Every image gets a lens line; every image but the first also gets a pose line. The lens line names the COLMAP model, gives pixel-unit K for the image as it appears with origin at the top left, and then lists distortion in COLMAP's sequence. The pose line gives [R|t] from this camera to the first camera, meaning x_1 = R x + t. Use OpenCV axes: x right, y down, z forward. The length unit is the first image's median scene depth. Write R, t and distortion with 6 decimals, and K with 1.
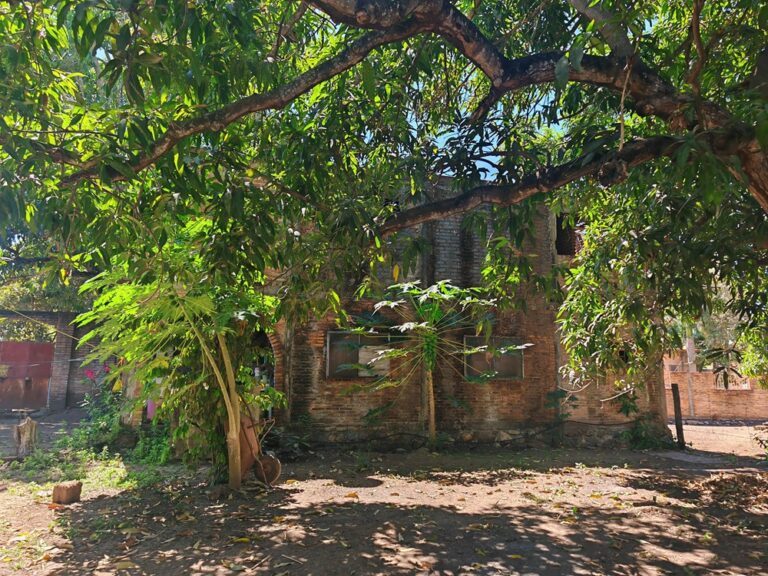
lens RADIAL K [[578.1, 0, 372.6], [0, 578.1, 279.3], [0, 0, 1]] dist [0.069375, -0.059962]
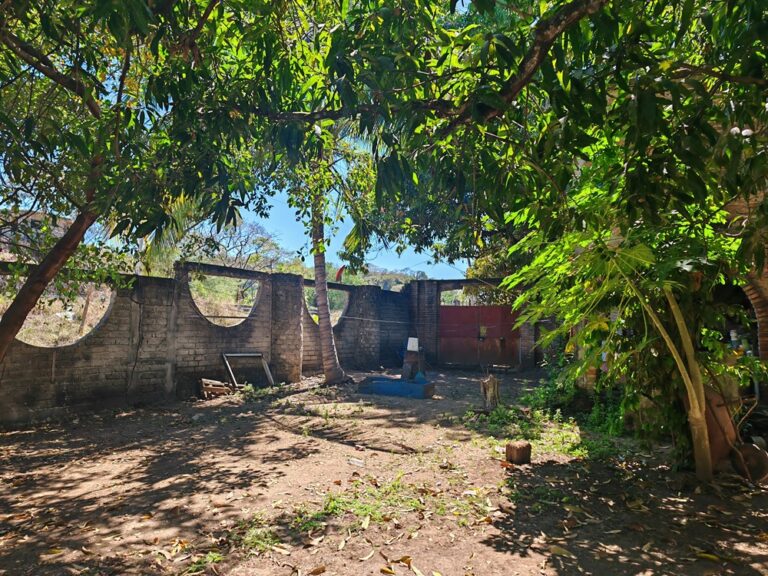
lens RADIAL K [[578.1, 0, 372.6], [0, 578.1, 279.3], [0, 0, 1]] dist [0.069375, -0.059962]
pose [[0.722897, -0.063027, -0.688076, 0.007934], [0.108462, 0.993836, 0.022917, 0.016043], [0.682390, -0.091197, 0.725277, 0.125314]]
